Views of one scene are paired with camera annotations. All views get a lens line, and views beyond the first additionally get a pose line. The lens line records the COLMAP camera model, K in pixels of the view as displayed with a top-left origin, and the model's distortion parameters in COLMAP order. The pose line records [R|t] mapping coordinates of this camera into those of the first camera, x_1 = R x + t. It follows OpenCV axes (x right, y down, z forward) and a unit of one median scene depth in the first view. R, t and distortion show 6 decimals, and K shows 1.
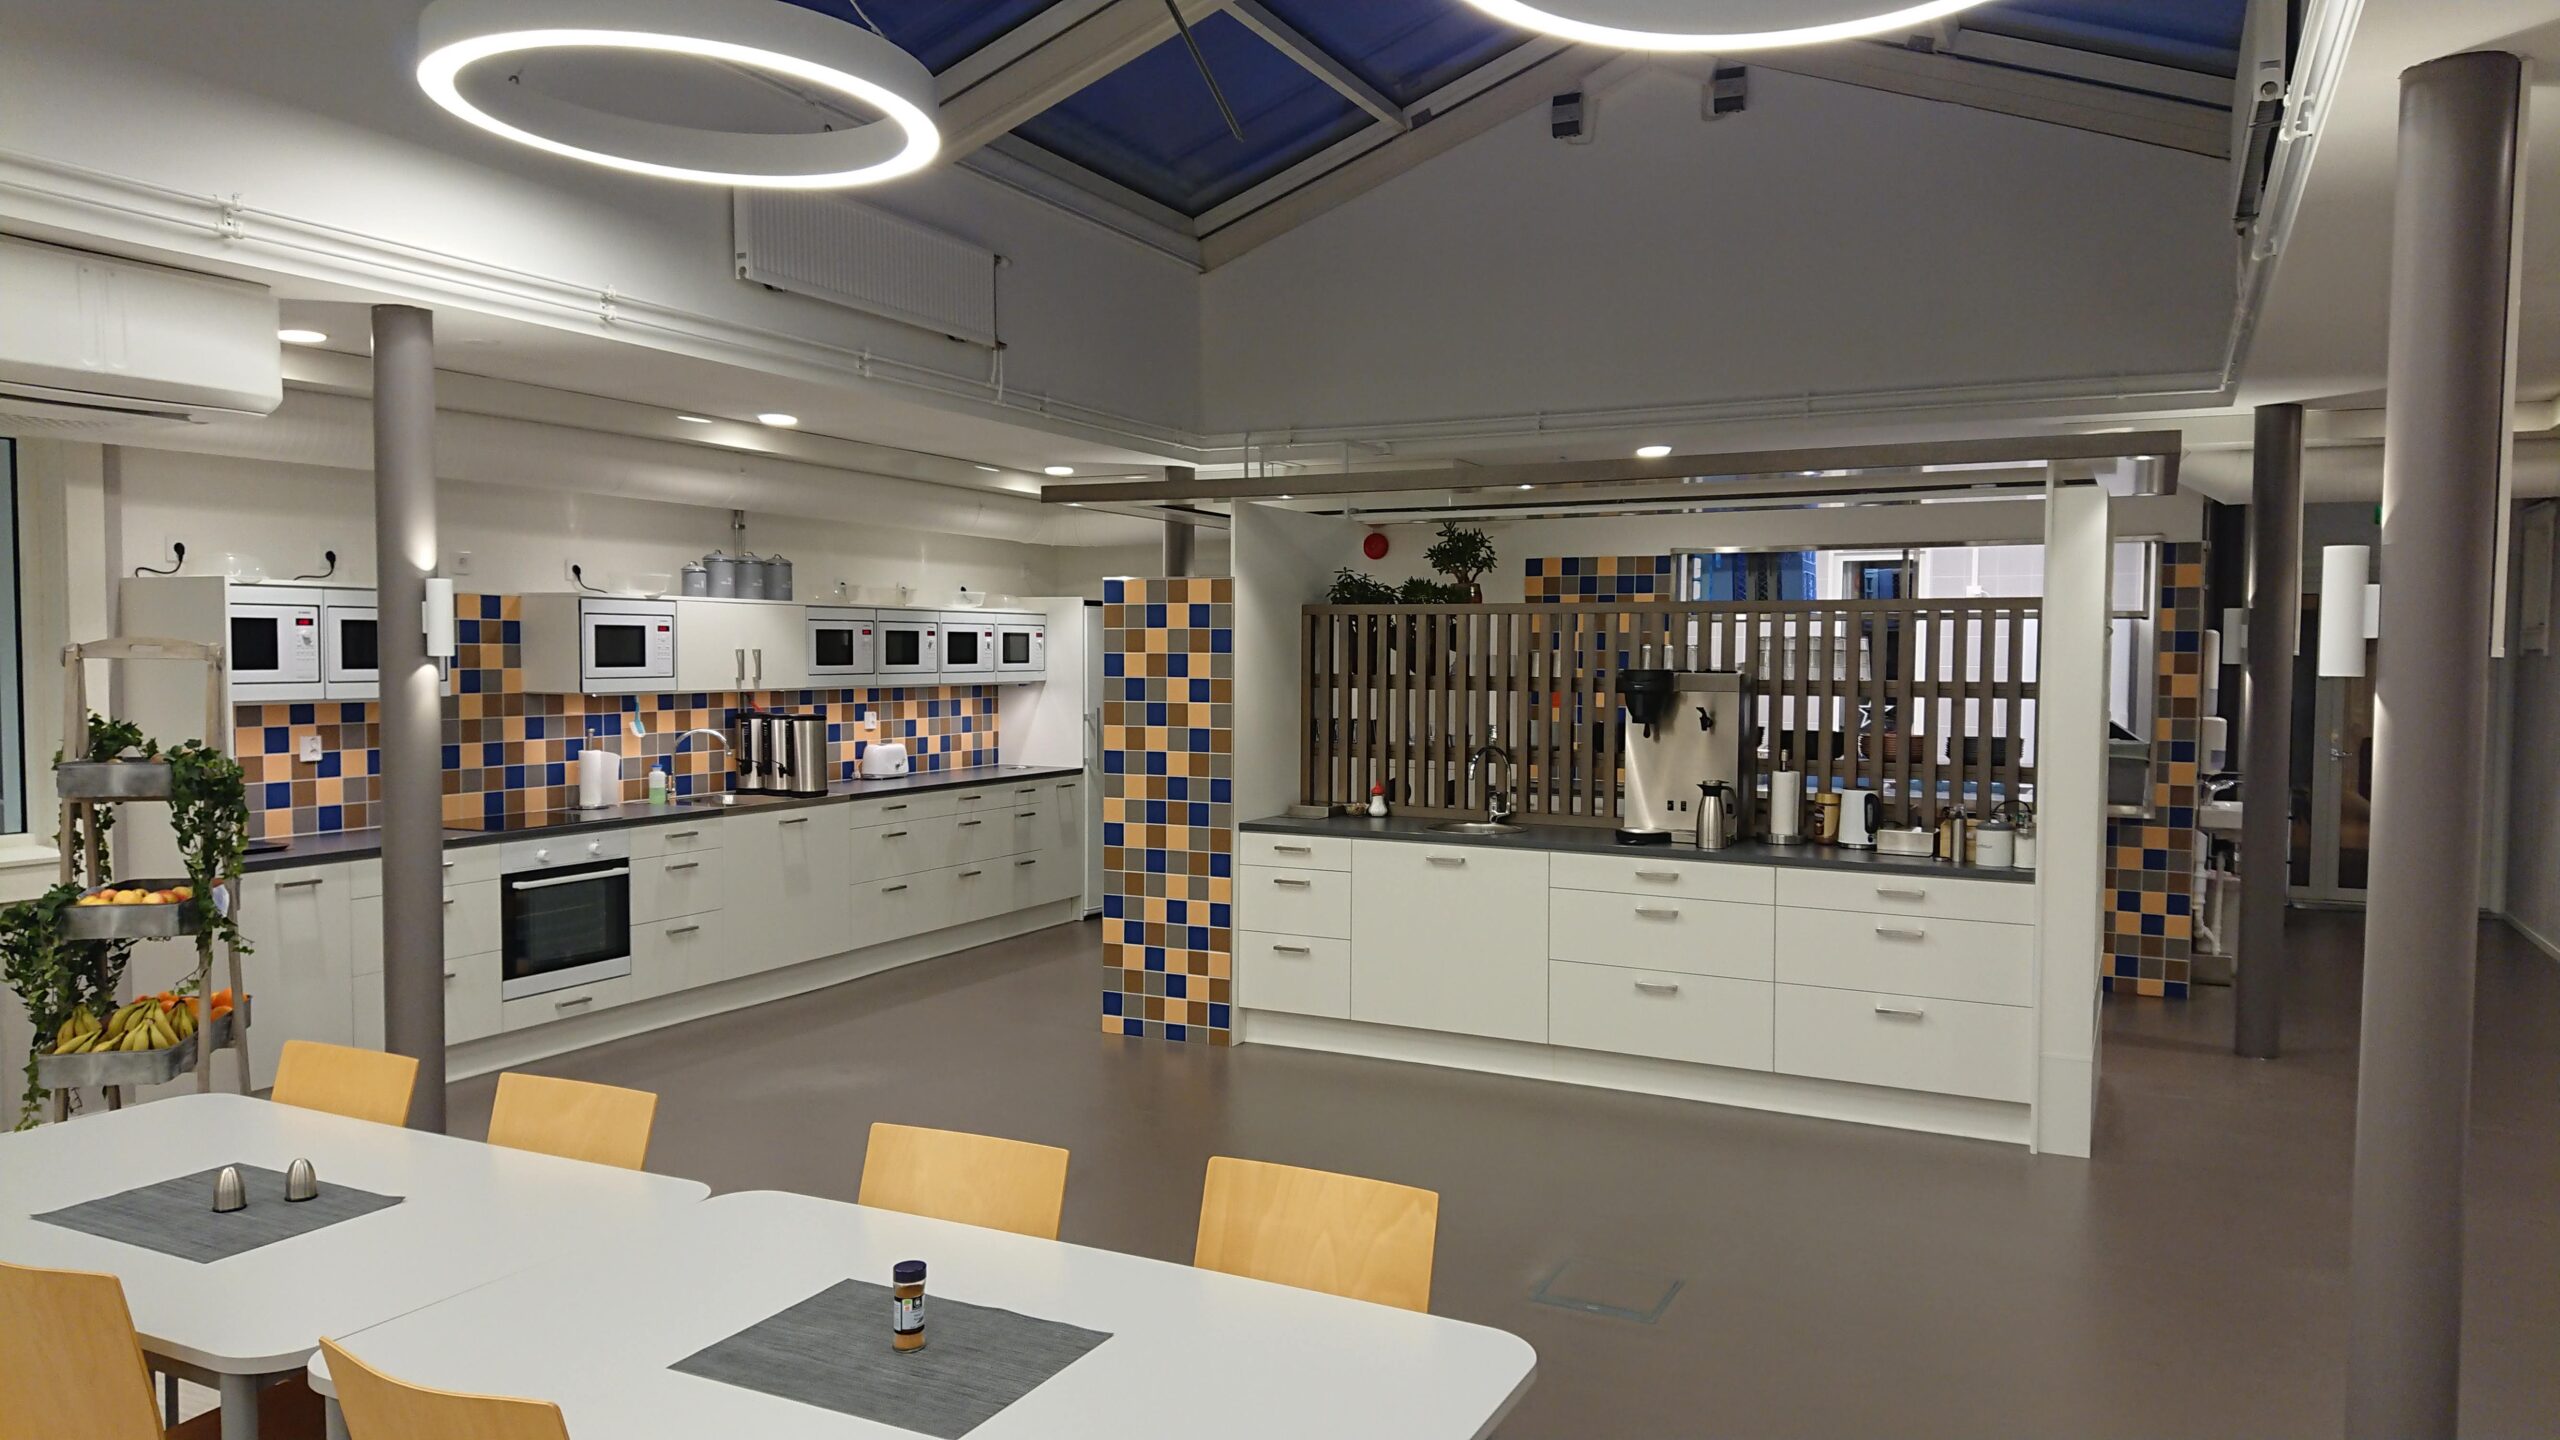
lens RADIAL K [[1718.1, 0, 1280.0], [0, 1718.1, 720.0], [0, 0, 1]] dist [-0.000700, -0.001947]
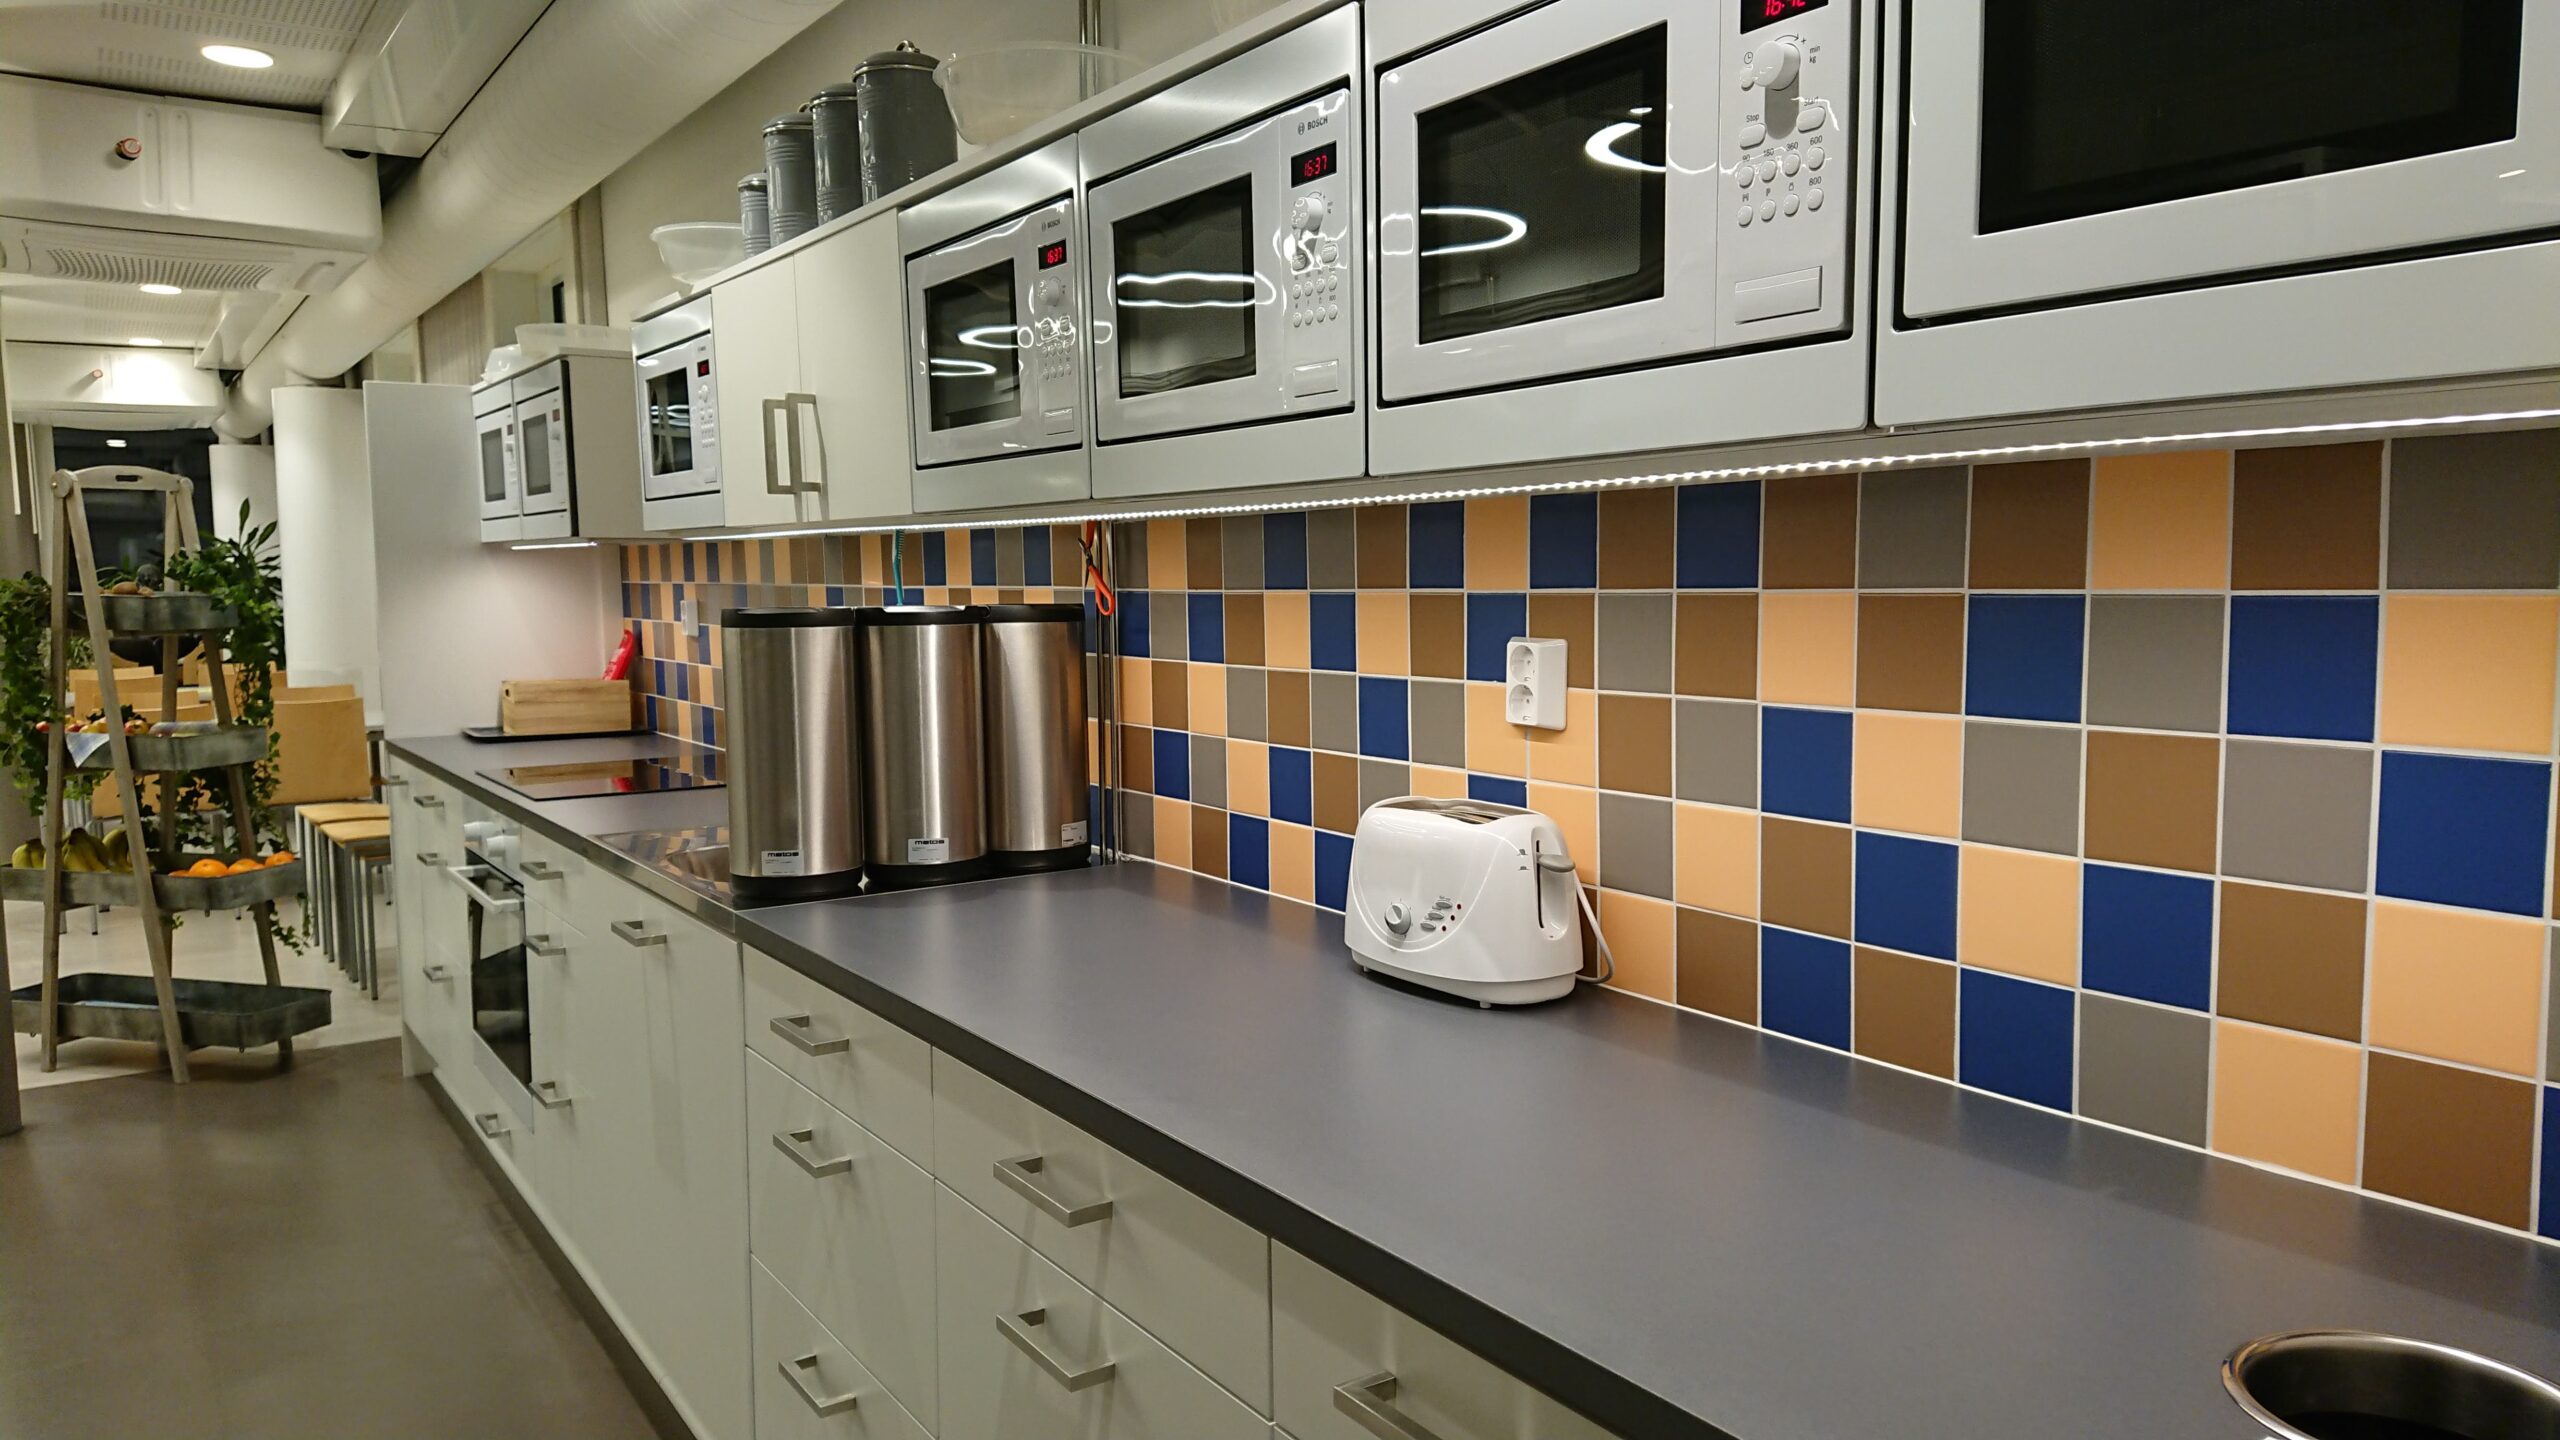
lens RADIAL K [[1718.1, 0, 1280.0], [0, 1718.1, 720.0], [0, 0, 1]] dist [-0.000700, -0.001947]
pose [[-0.480983, 0.091617, -0.871930, -0.055467], [-0.012583, 0.993701, 0.111353, -0.016212], [0.876640, 0.064530, -0.476800, 1.039414]]
